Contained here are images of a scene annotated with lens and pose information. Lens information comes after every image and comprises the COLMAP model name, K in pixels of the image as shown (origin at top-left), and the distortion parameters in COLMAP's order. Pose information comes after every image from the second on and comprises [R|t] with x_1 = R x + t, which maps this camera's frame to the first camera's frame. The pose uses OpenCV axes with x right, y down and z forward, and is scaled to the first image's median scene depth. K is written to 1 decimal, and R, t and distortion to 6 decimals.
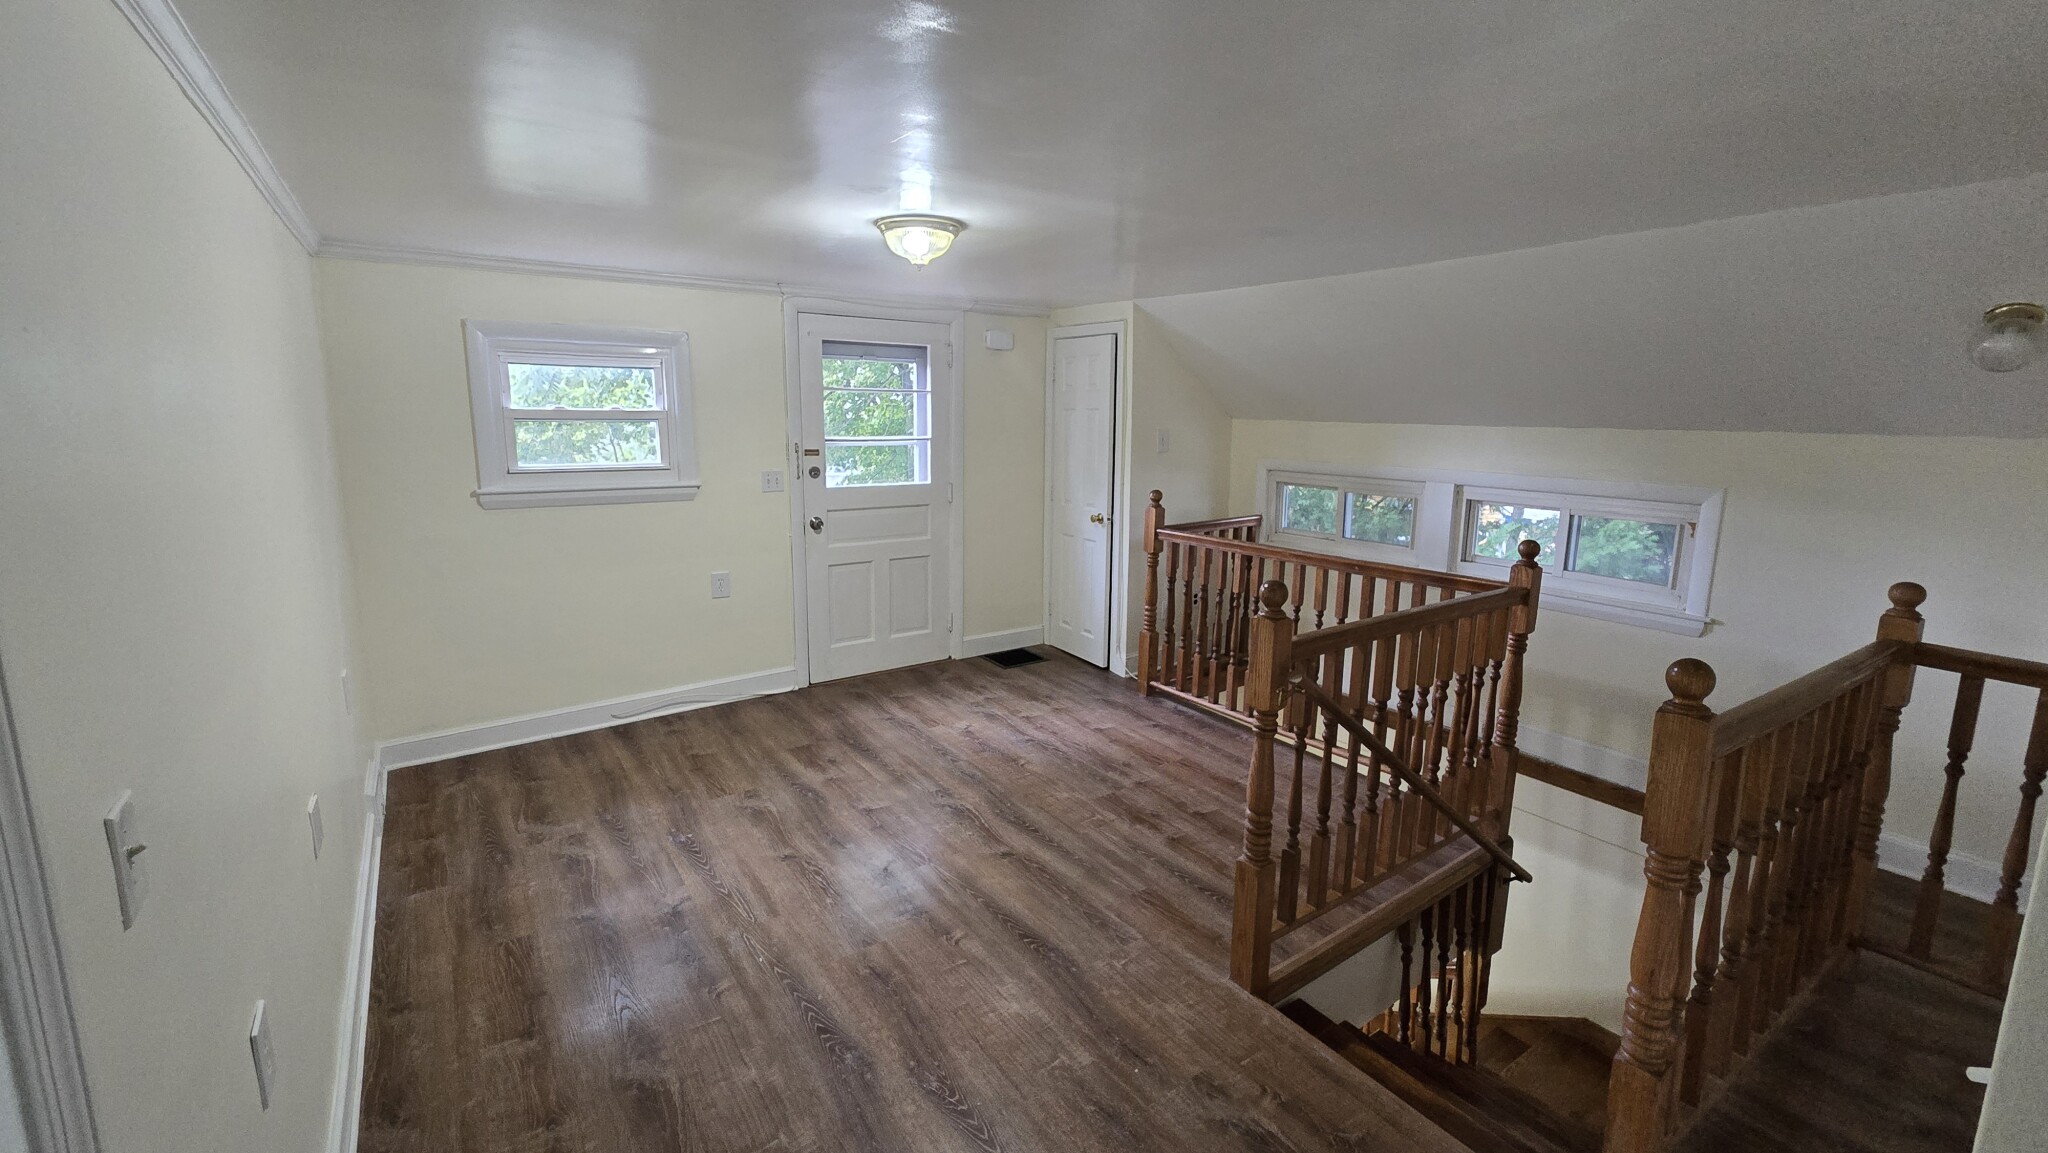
lens RADIAL K [[843.0, 0, 1014.0], [0, 843.0, 558.1], [0, 0, 1]] dist [-0.001373, 0.000121]
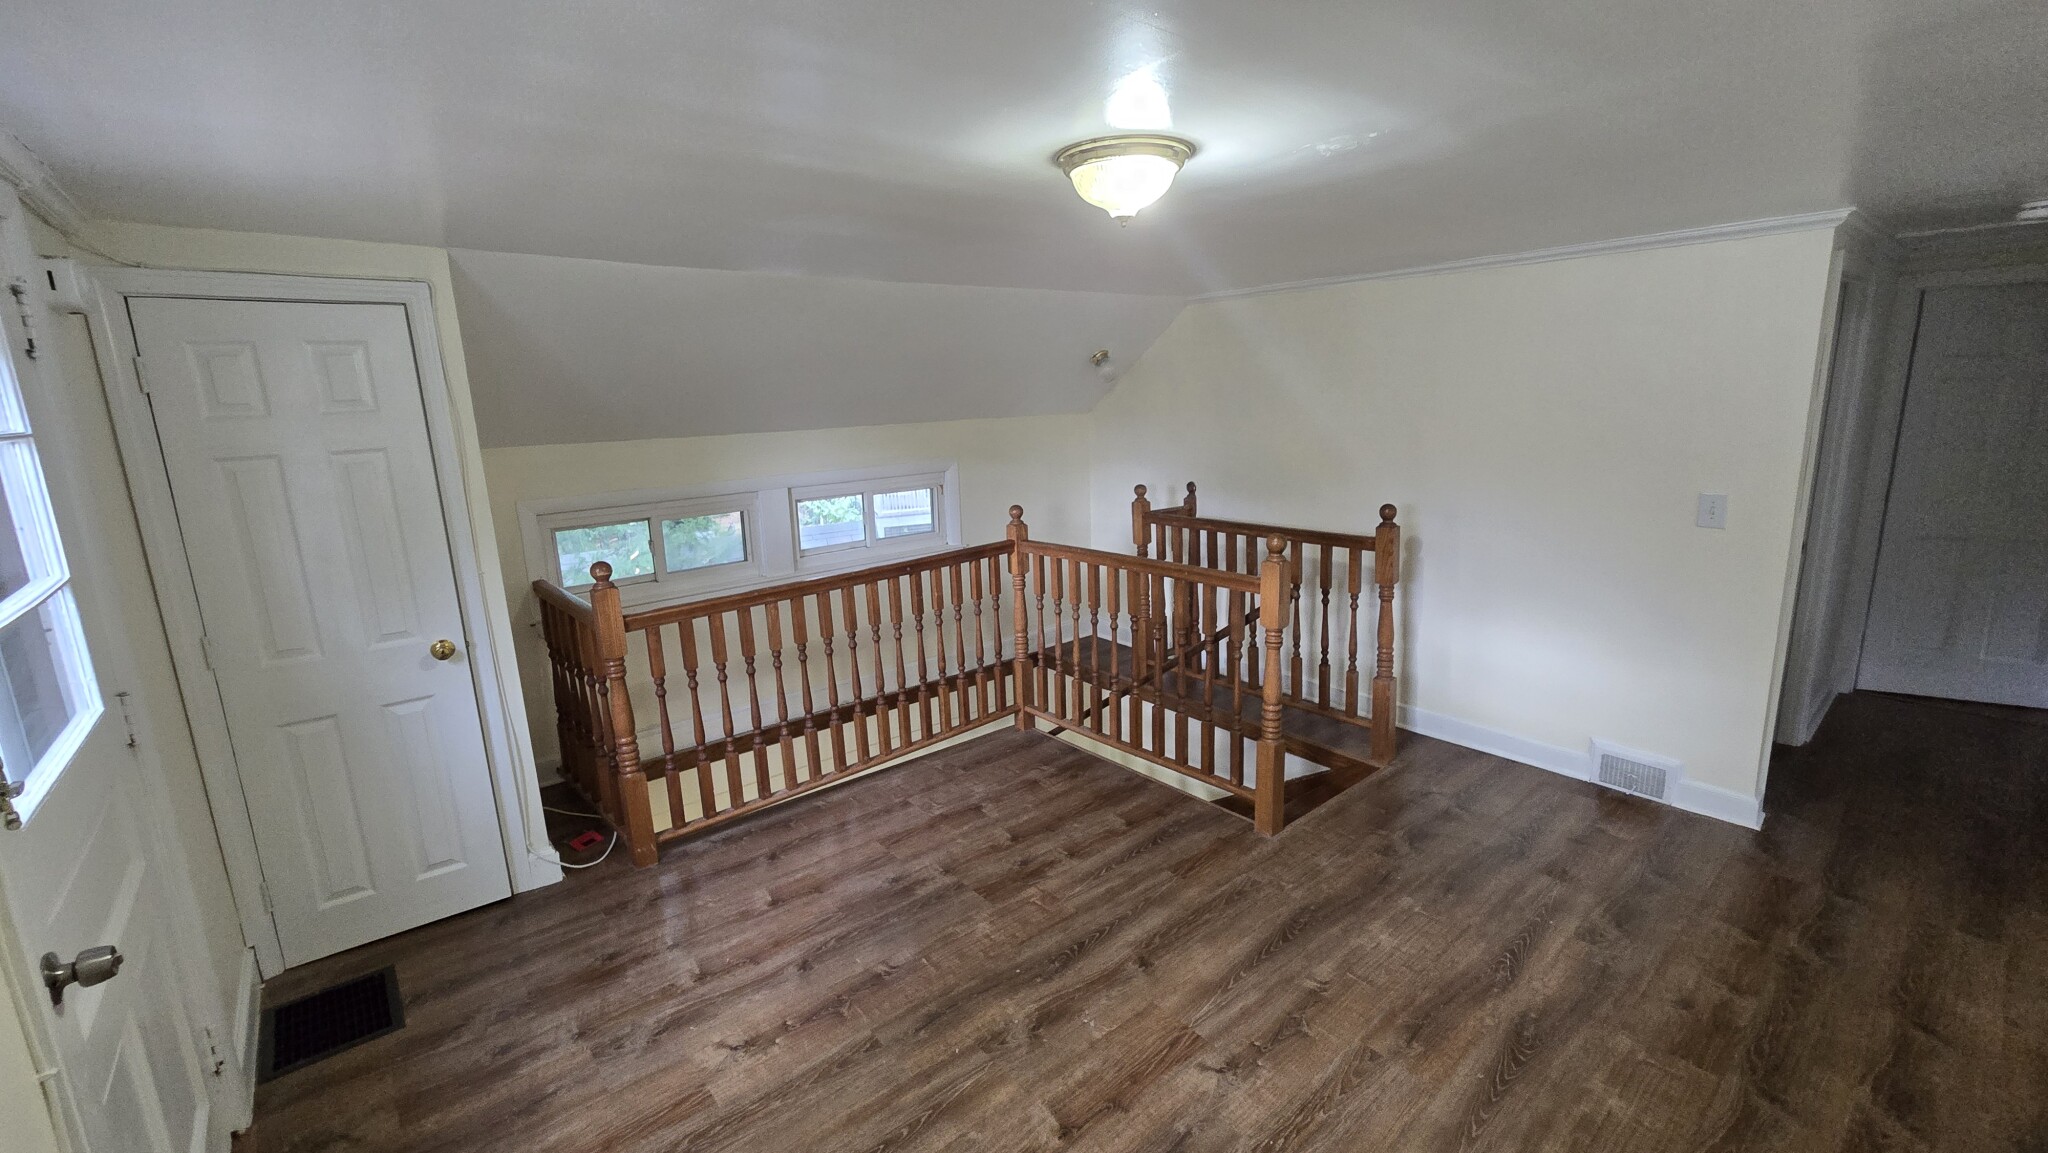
lens RADIAL K [[843.0, 0, 1019.9], [0, 843.0, 566.8], [0, 0, 1]] dist [-0.001373, 0.000121]
pose [[-0.090638, -0.215023, 0.972394, -0.647397], [0.209577, 0.950429, 0.229701, -0.211215], [-0.973582, 0.224611, -0.041081, 0.954492]]
